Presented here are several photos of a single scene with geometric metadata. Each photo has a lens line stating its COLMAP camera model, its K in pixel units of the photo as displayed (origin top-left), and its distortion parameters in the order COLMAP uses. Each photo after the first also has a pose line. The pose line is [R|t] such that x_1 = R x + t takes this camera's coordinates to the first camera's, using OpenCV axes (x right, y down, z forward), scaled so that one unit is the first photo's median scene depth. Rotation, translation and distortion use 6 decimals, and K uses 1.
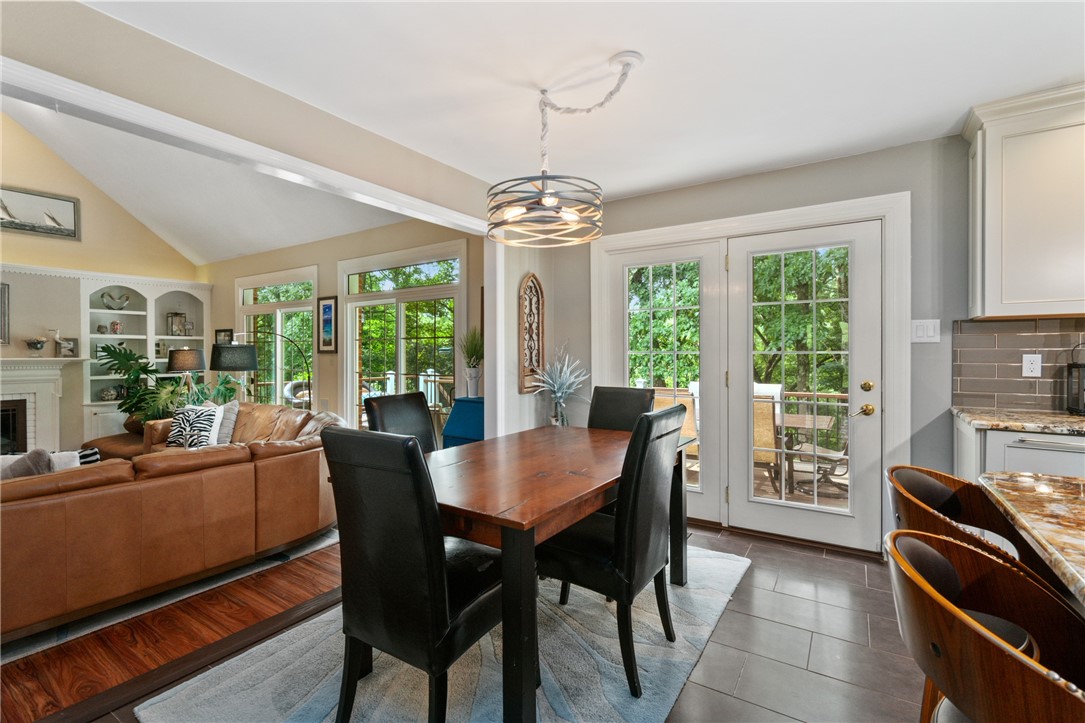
lens RADIAL K [[485.4, 0, 539.9], [0, 485.4, 357.5], [0, 0, 1]] dist [-0.001564, -0.000089]
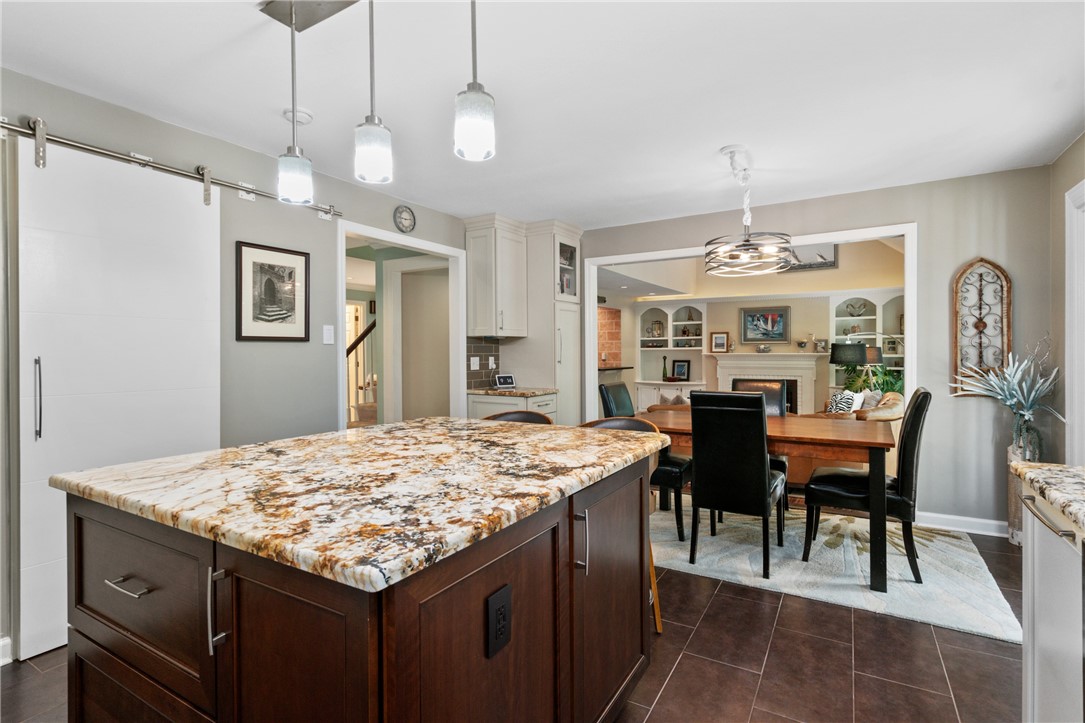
lens RADIAL K [[526.8, 0, 538.4], [0, 526.8, 353.2], [0, 0, 1]] dist [-0.000601, -0.000028]
pose [[0.026855, 0.006036, -0.999621, 0.576356], [-0.003220, 0.999977, 0.005952, -0.005903], [0.999634, 0.003059, 0.026874, 0.125279]]
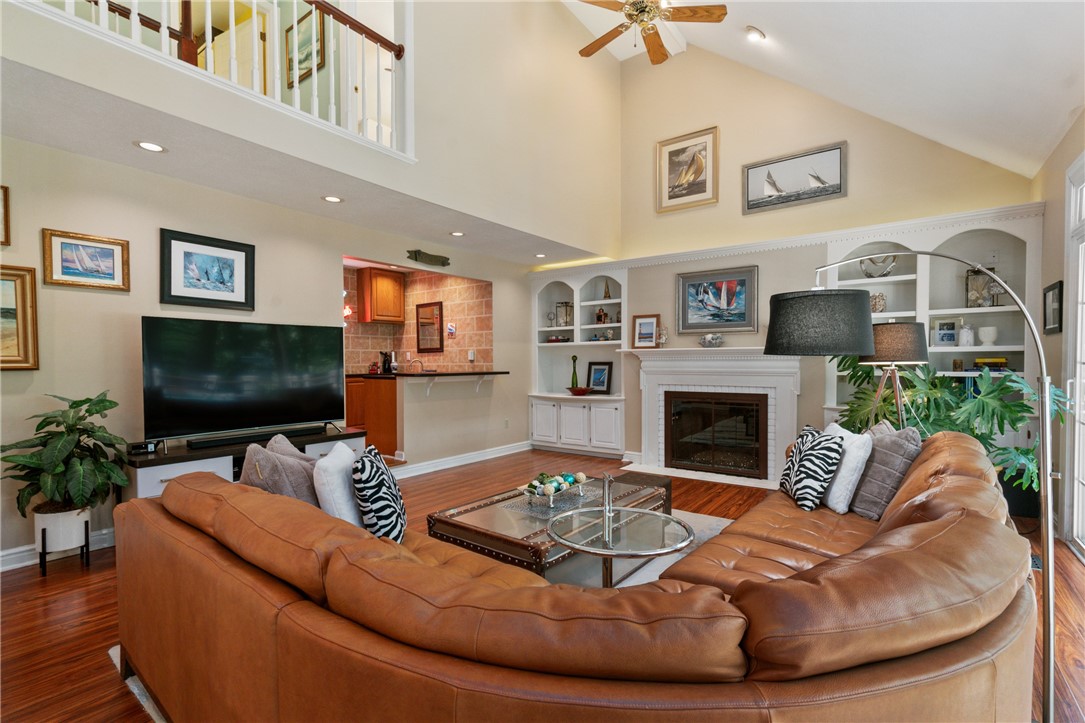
lens RADIAL K [[494.7, 0, 542.2], [0, 494.7, 369.8], [0, 0, 1]] dist [-0.003059, -0.000047]
pose [[-0.065116, 0.019164, -0.997694, -0.142119], [-0.003646, 0.999804, 0.019442, 0.025425], [0.997871, 0.004904, -0.065034, 0.631259]]
